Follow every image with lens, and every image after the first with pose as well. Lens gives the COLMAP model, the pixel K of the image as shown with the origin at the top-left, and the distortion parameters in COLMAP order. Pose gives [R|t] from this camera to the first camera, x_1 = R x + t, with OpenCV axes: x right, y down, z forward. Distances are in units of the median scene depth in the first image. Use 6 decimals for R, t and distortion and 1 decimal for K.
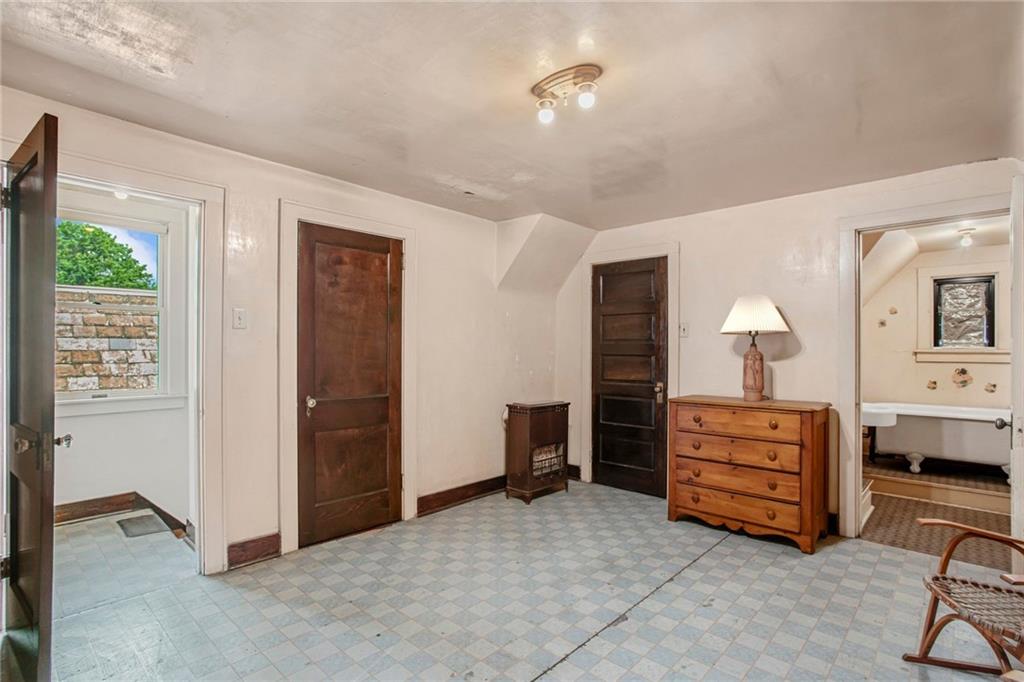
lens RADIAL K [[498.2, 0, 516.8], [0, 498.2, 354.5], [0, 0, 1]] dist [-0.003444, -0.000228]
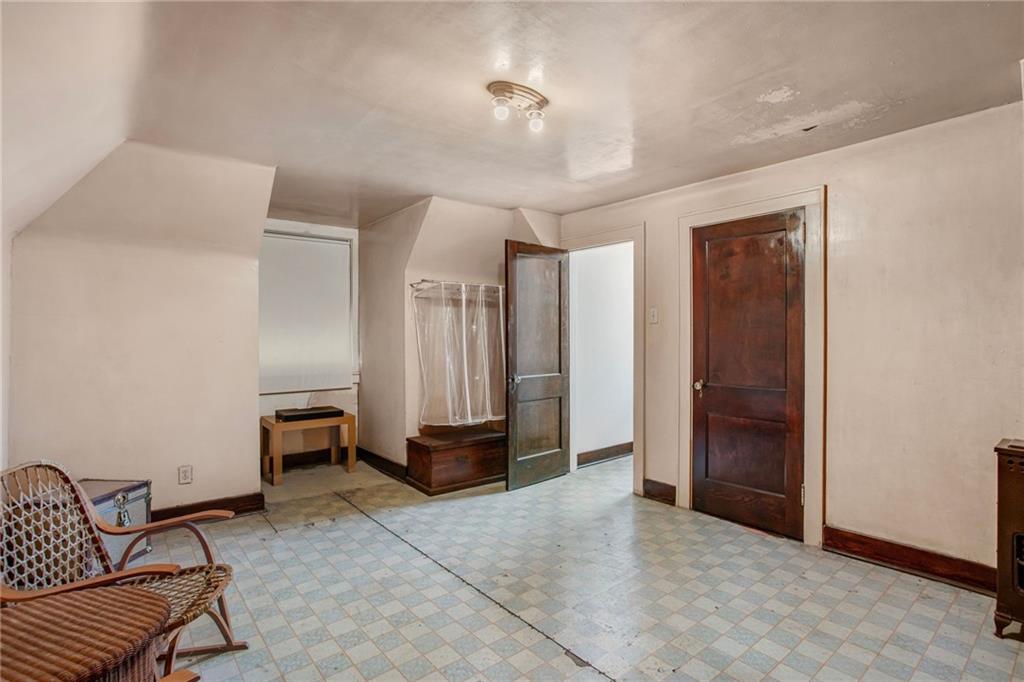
lens RADIAL K [[489.7, 0, 512.0], [0, 489.7, 341.0], [0, 0, 1]] dist [-0.000938, 0.000632]
pose [[-0.114594, 0.000593, -0.993412, 0.712524], [-0.008888, 0.999959, 0.001622, -0.002459], [0.993373, 0.009015, -0.114584, 0.670686]]
